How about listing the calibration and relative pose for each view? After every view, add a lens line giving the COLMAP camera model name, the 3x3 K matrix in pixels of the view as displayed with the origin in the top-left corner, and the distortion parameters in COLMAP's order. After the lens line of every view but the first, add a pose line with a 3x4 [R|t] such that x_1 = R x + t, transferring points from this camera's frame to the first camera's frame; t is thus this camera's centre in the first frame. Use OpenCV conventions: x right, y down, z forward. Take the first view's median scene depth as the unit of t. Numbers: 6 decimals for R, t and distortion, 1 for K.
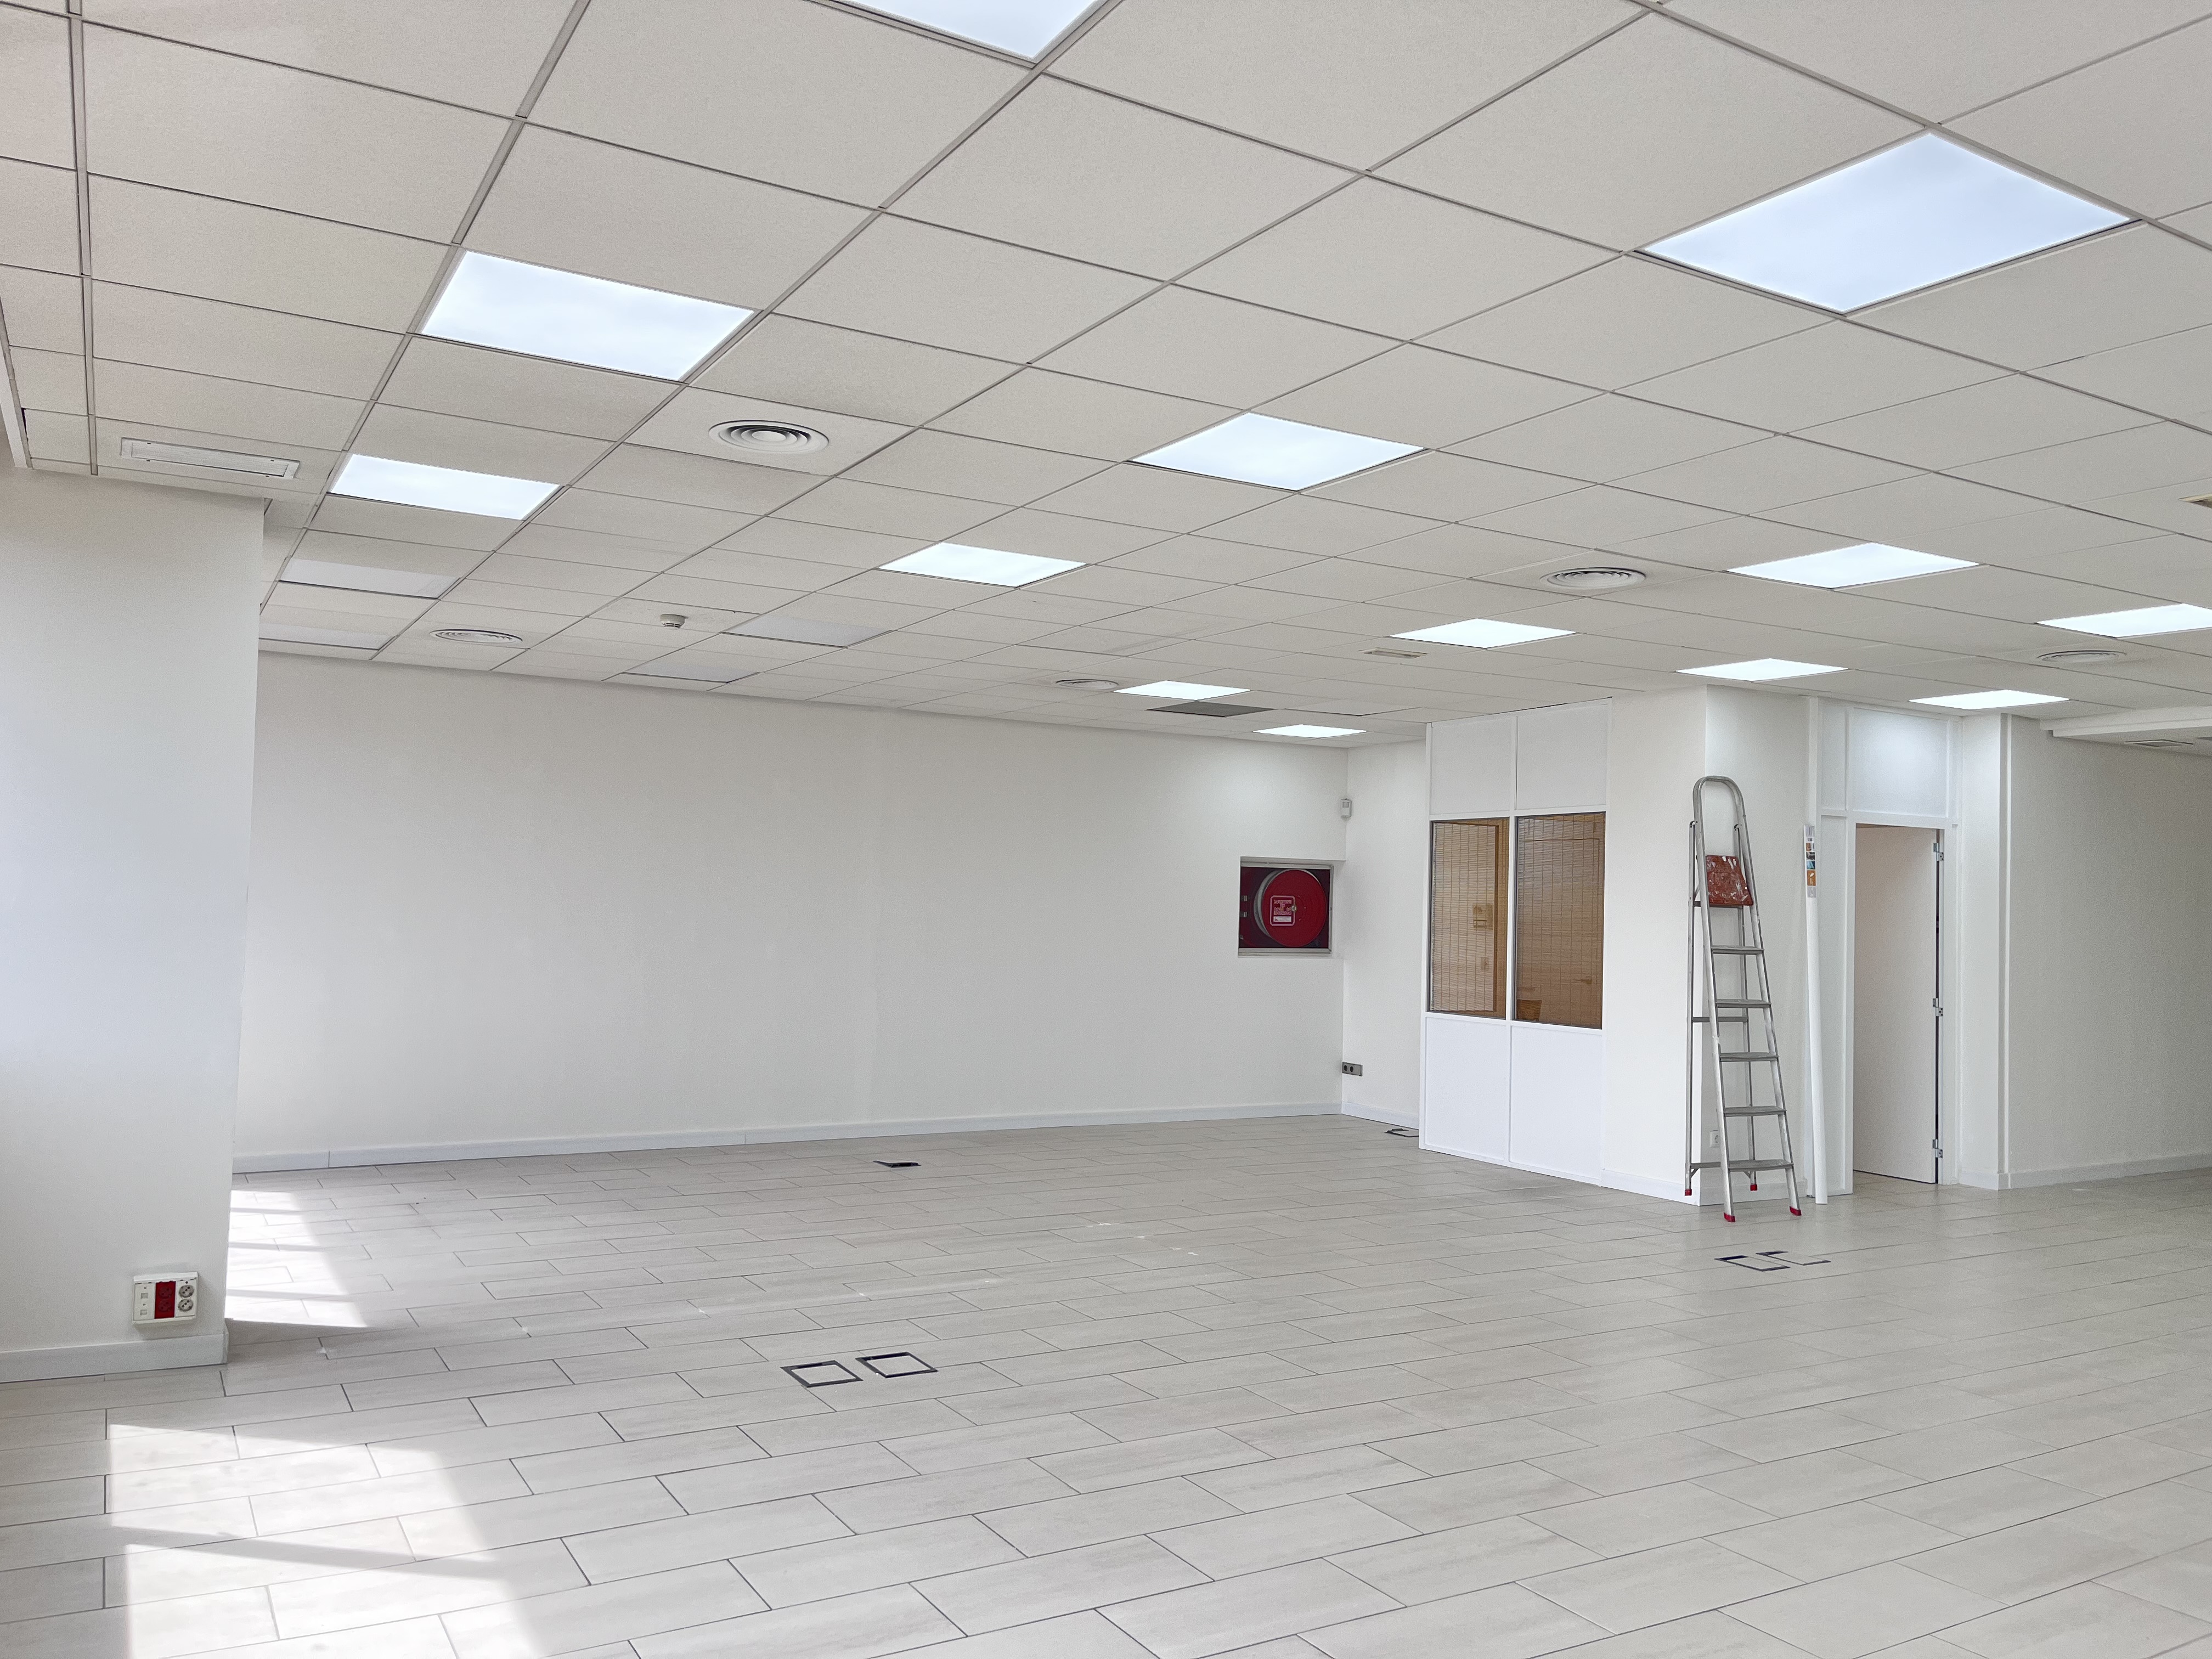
lens RADIAL K [[1678.5, 0, 1124.9], [0, 1678.5, 842.3], [0, 0, 1]] dist [0.066393, -0.080515]
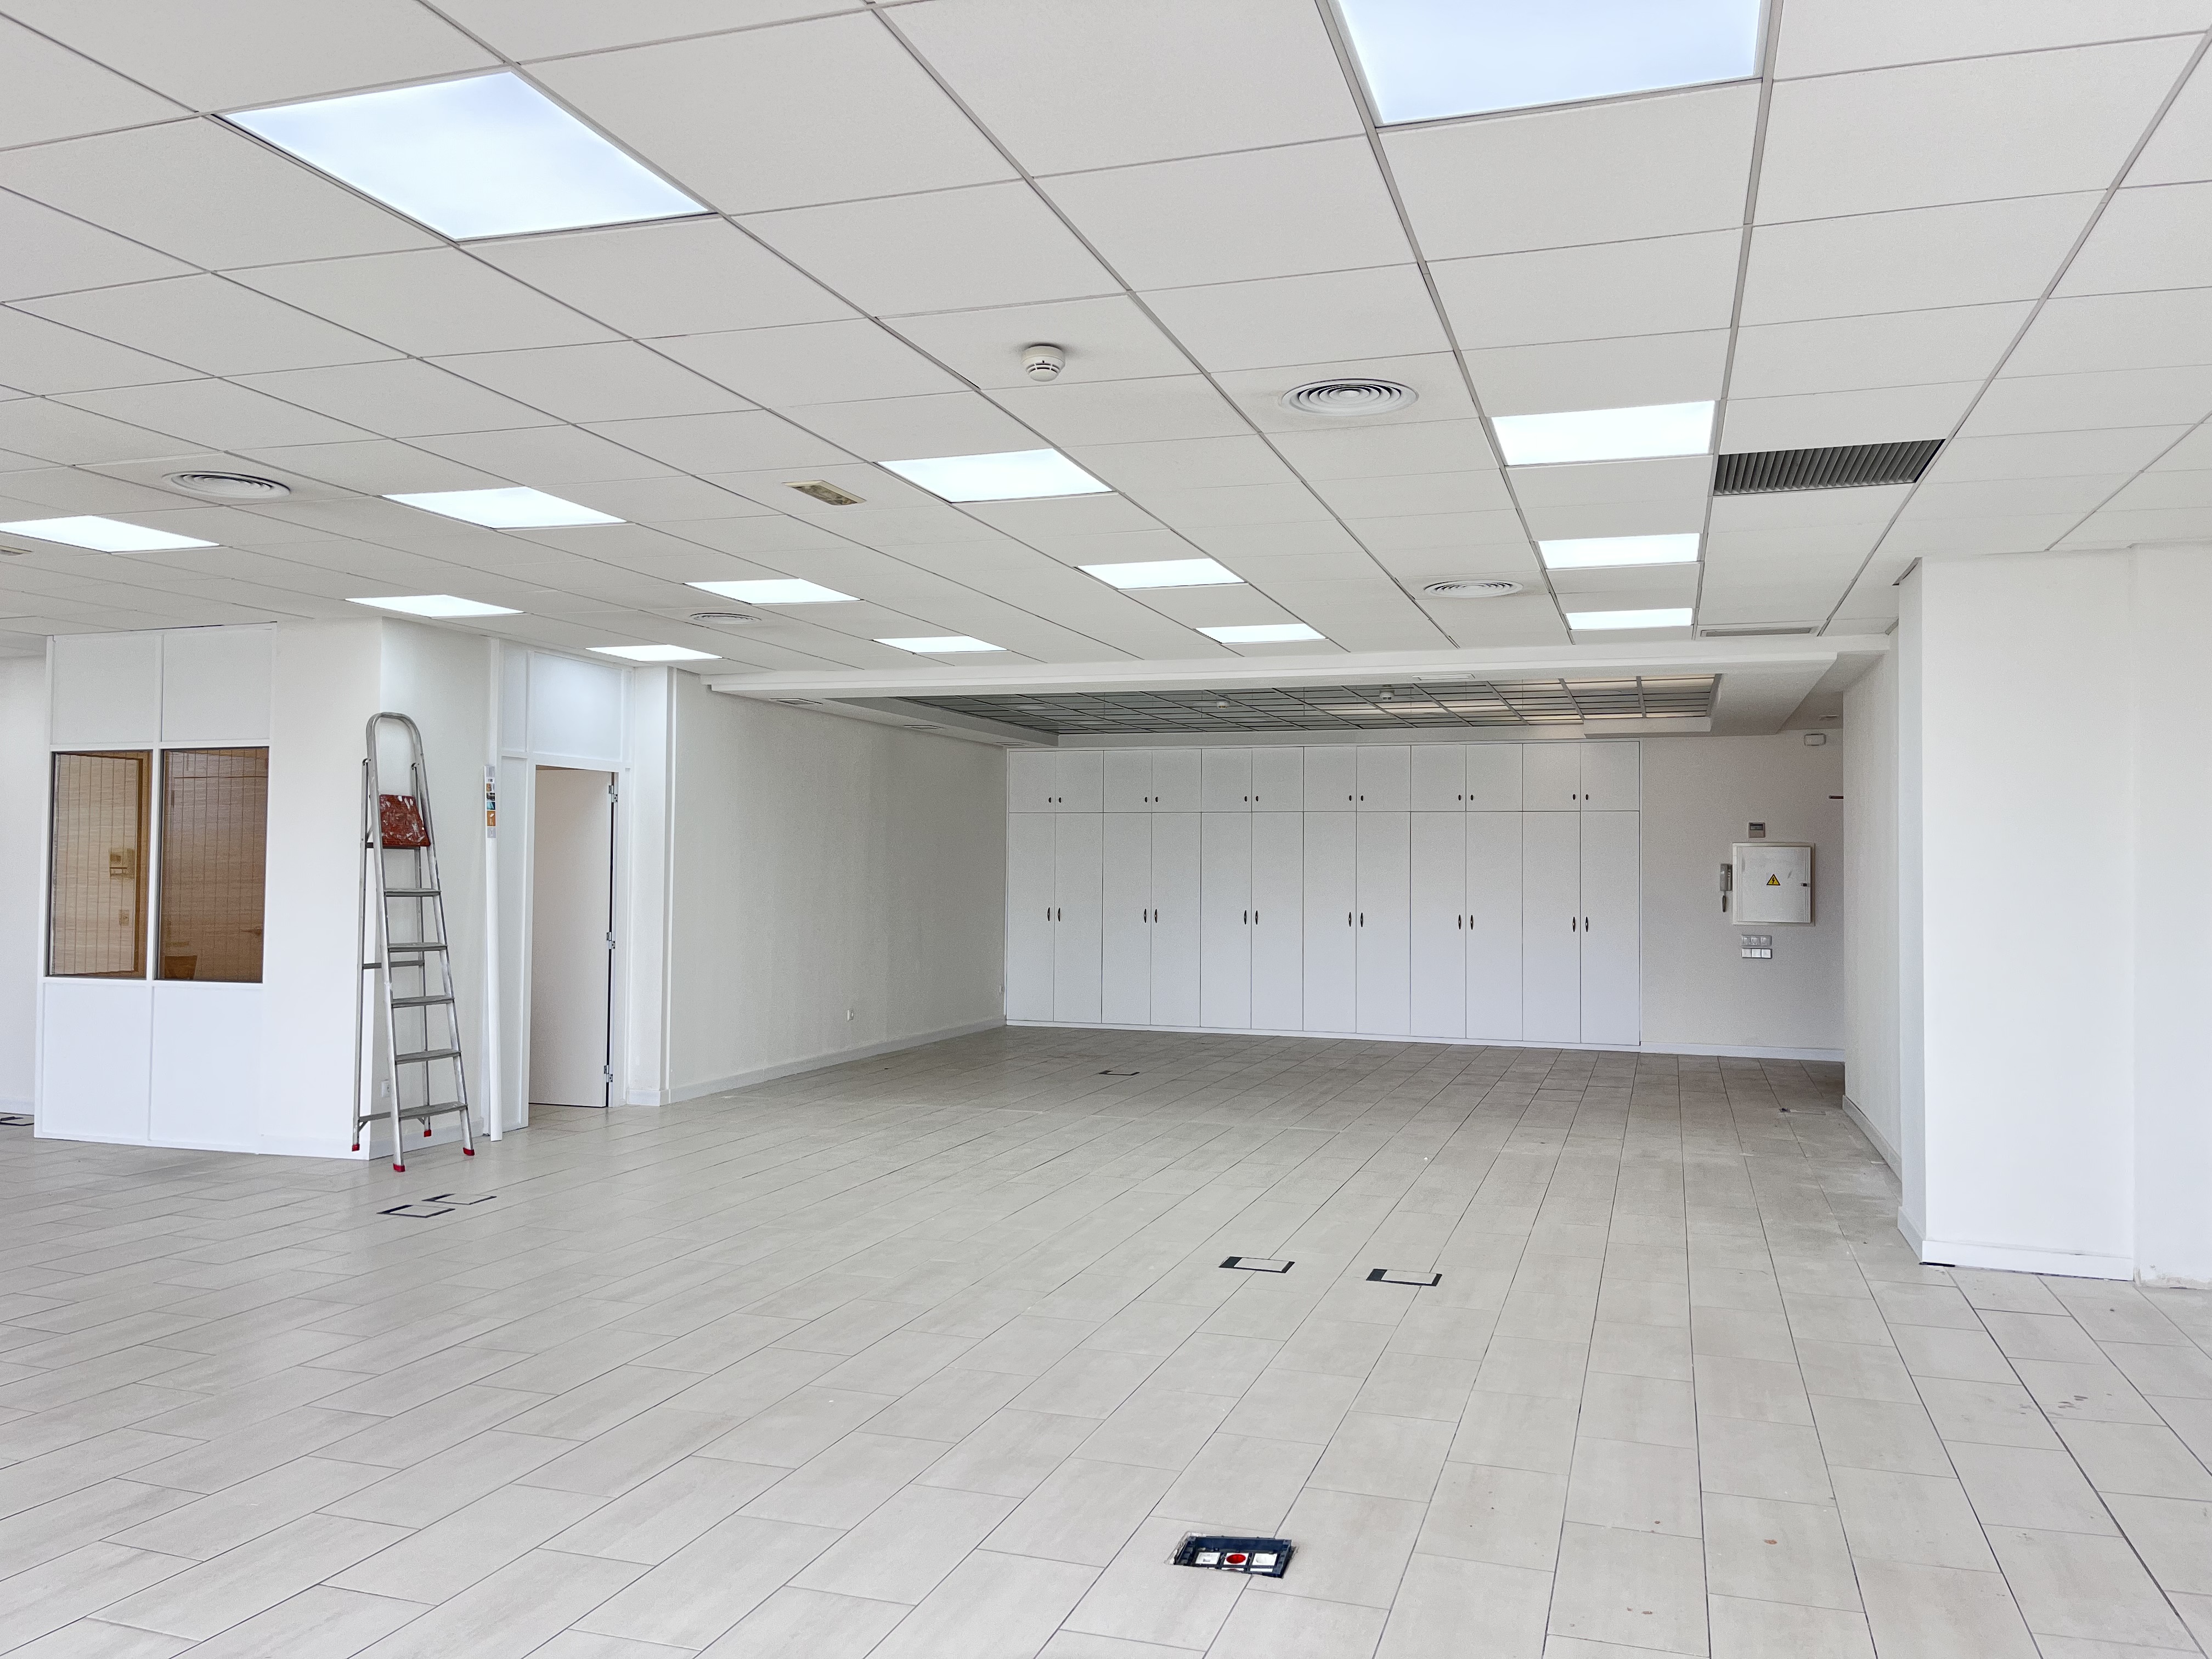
lens RADIAL K [[1678.5, 0, 1121.7], [0, 1678.5, 824.2], [0, 0, 1]] dist [0.066393, -0.080515]
pose [[0.750031, -0.001803, 0.661400, 0.023195], [-0.013599, 0.999743, 0.018147, 0.001234], [-0.661263, -0.022605, 0.749814, -0.000041]]
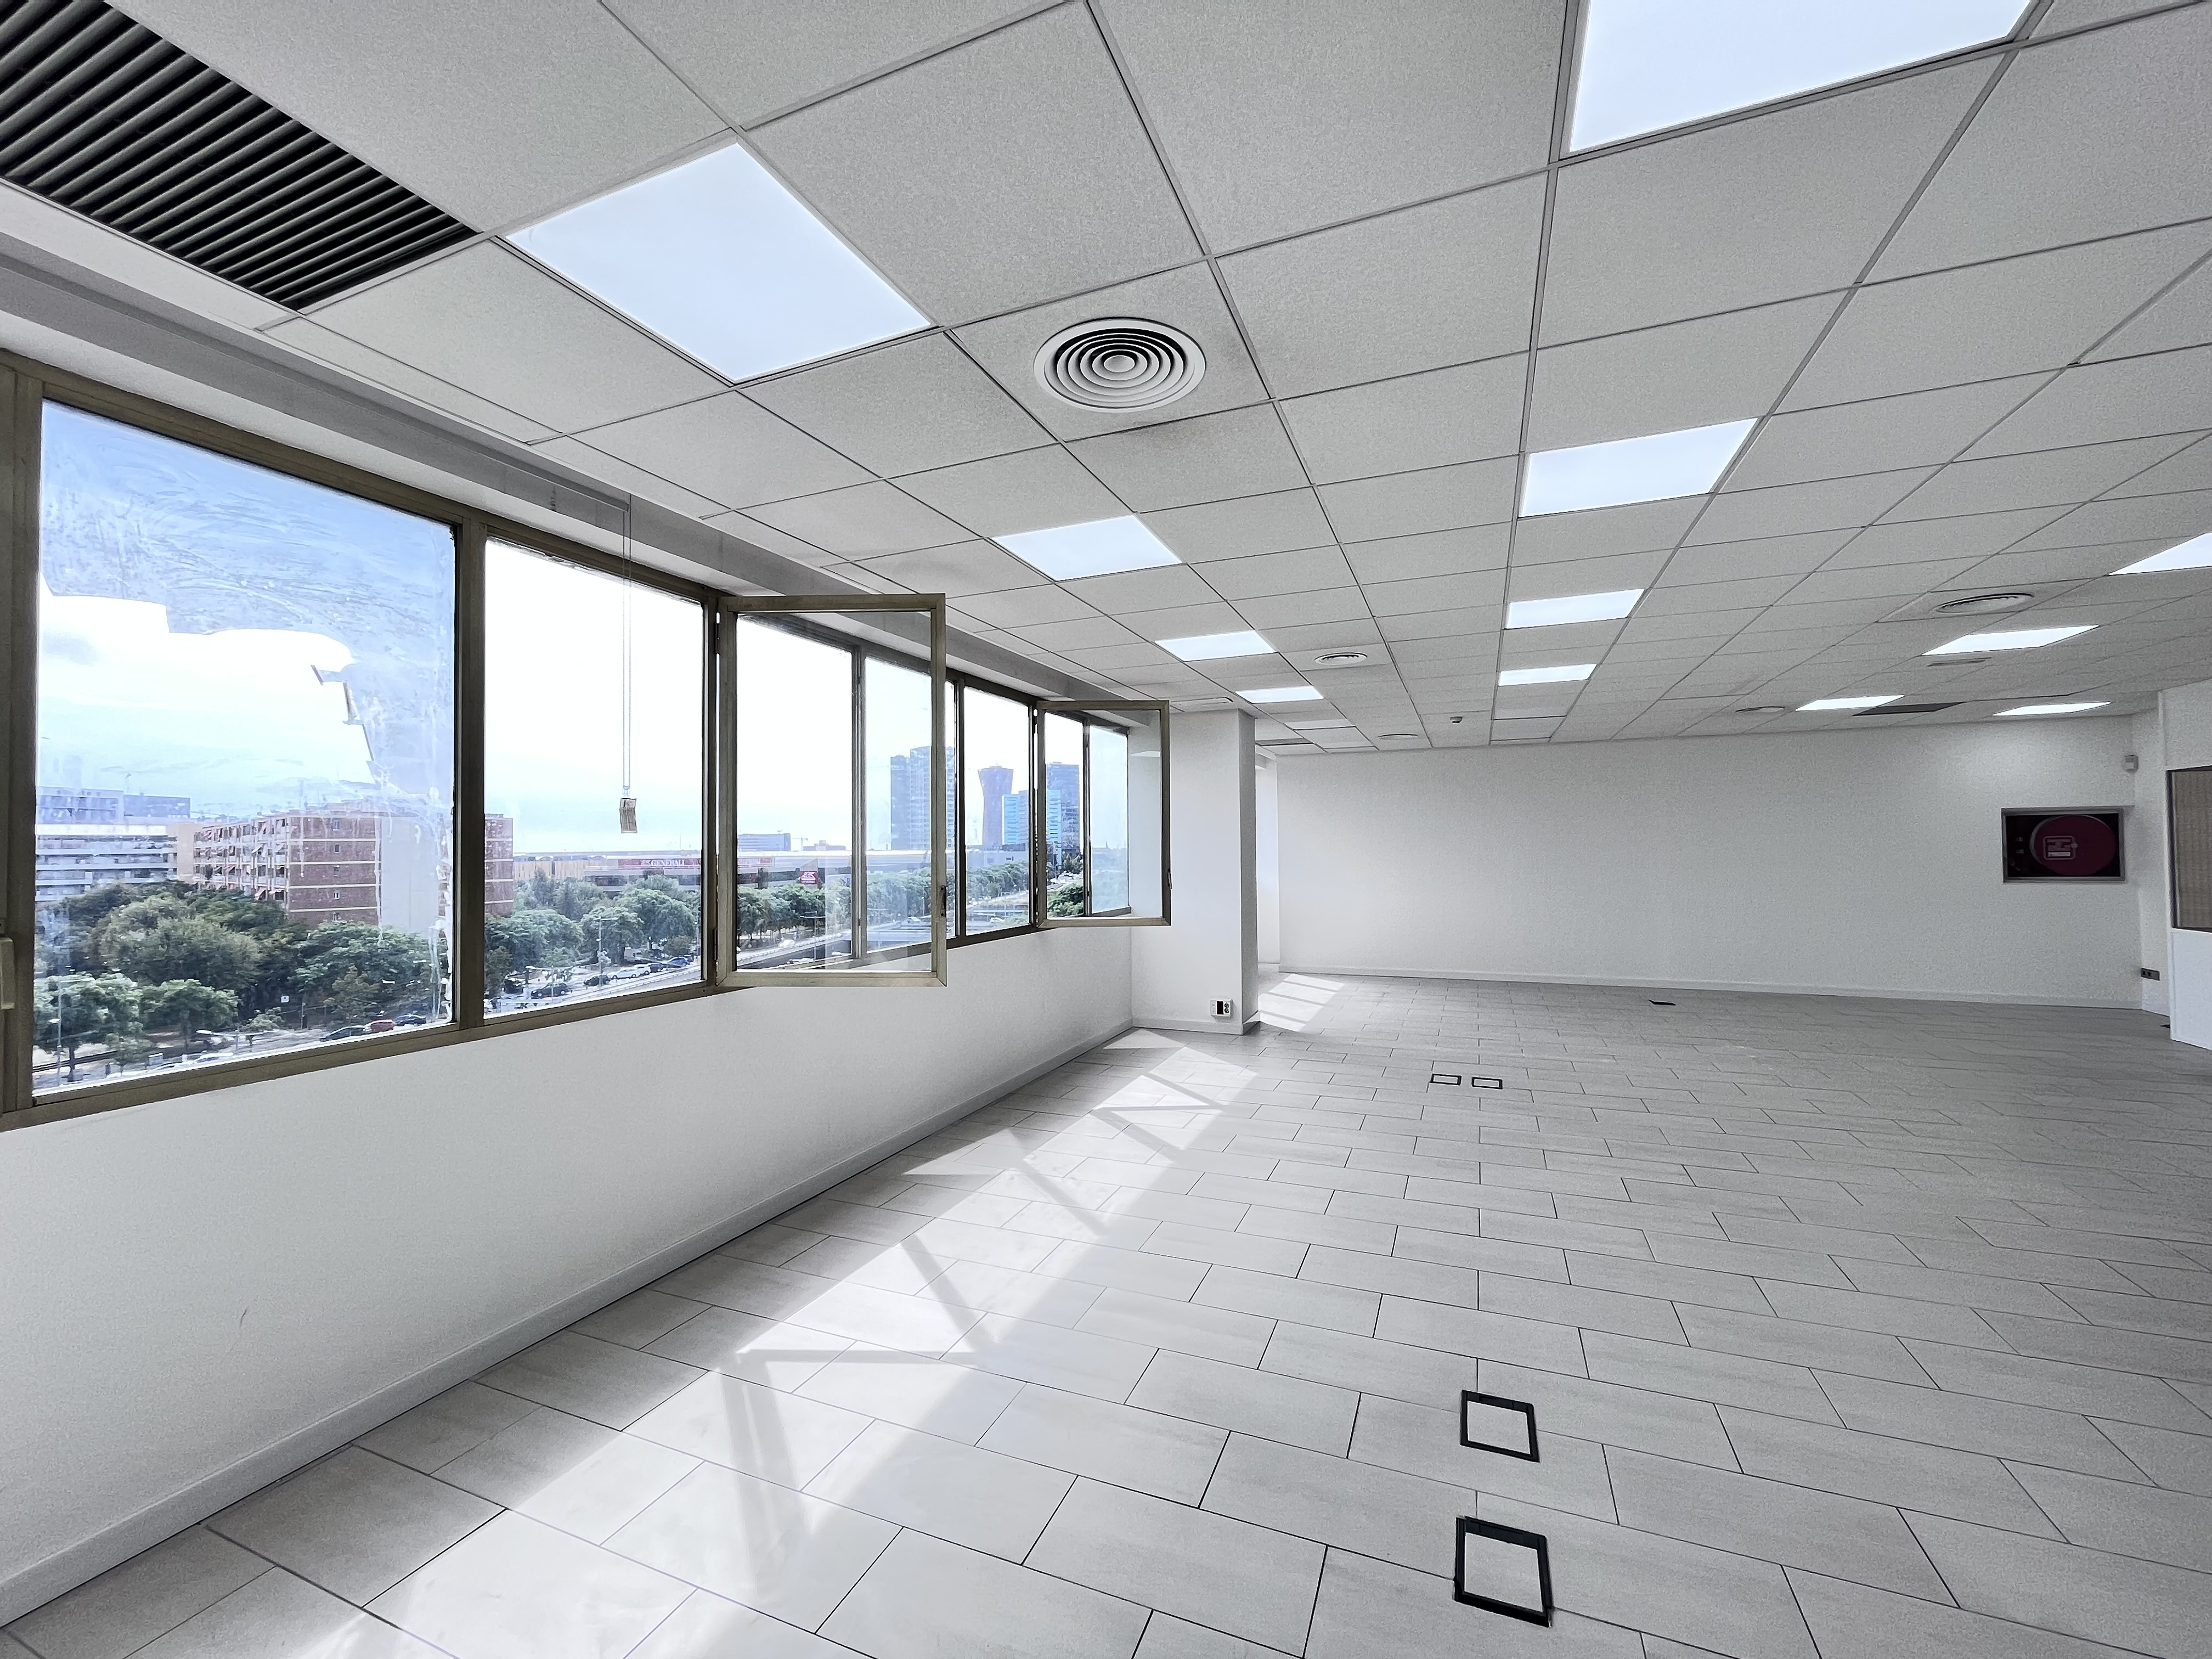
lens RADIAL K [[900.0, 0, 1104.4], [0, 900.0, 827.1], [0, 0, 1]] dist [-0.003551, 0.000569]
pose [[0.597698, -0.050654, -0.800120, 0.289289], [0.054398, 0.998264, -0.022563, 0.000912], [0.799874, -0.030039, 0.599416, -0.004006]]
